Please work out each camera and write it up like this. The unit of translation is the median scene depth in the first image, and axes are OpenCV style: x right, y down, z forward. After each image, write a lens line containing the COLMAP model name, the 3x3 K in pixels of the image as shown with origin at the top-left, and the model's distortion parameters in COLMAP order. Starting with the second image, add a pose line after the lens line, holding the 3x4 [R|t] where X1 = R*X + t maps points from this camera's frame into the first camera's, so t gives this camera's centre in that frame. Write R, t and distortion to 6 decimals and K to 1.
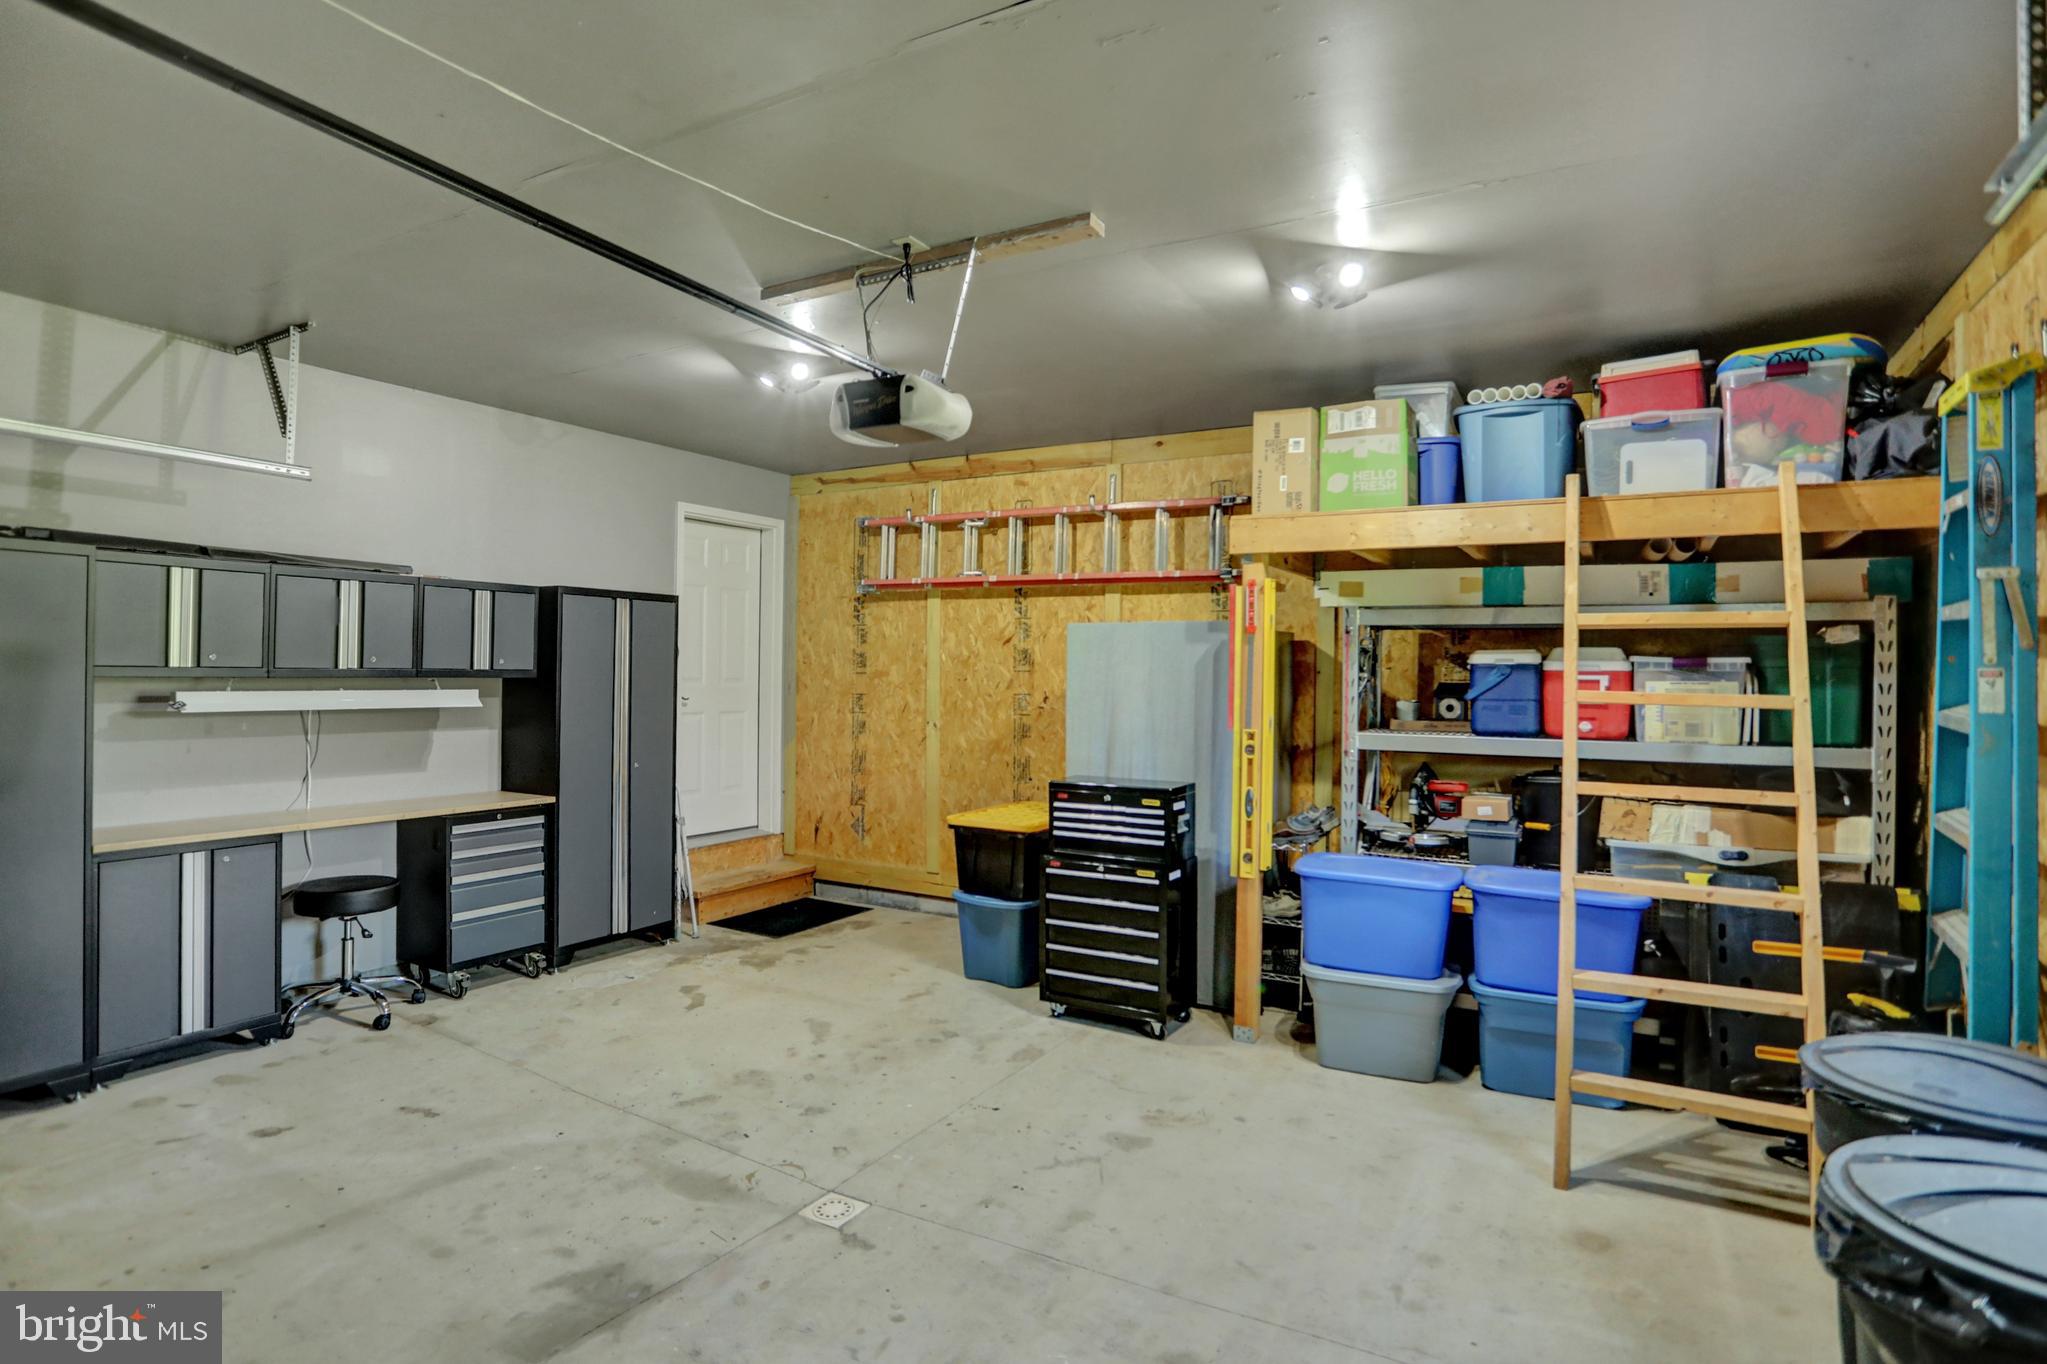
lens RADIAL K [[1027.1, 0, 1026.9], [0, 1027.1, 665.3], [0, 0, 1]] dist [-0.056942, 0.028717]
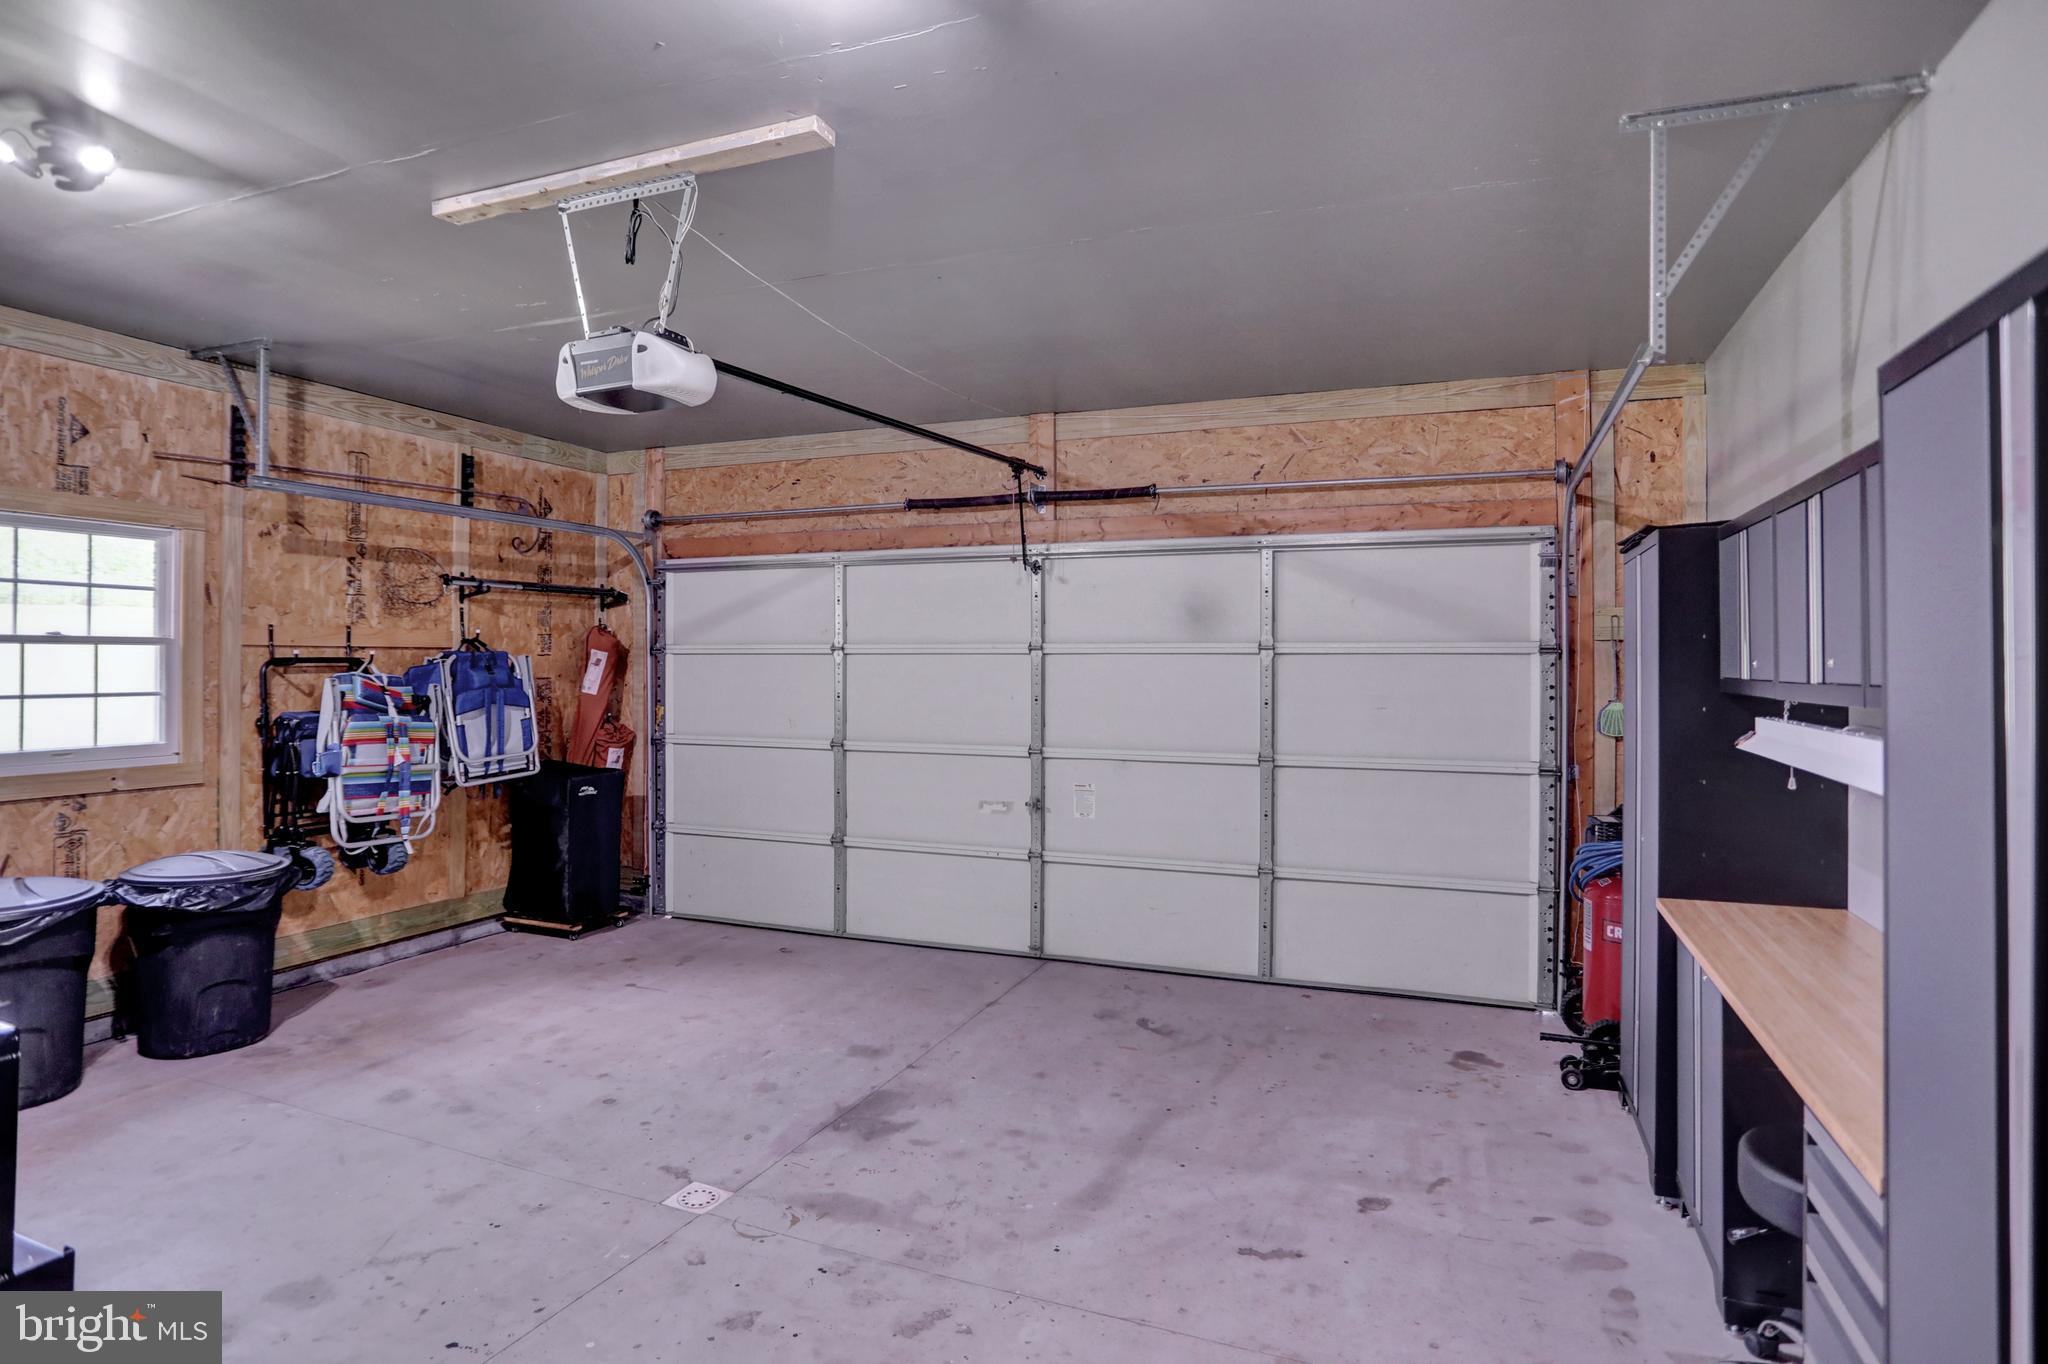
lens RADIAL K [[1119.2, 0, 1019.5], [0, 1119.2, 641.7], [0, 0, 1]] dist [-0.002360, 0.000148]
pose [[-0.990920, -0.013730, -0.133750, -0.332070], [-0.010264, 0.999594, -0.026571, 0.005123], [0.134060, -0.024957, -0.990659, 2.042648]]
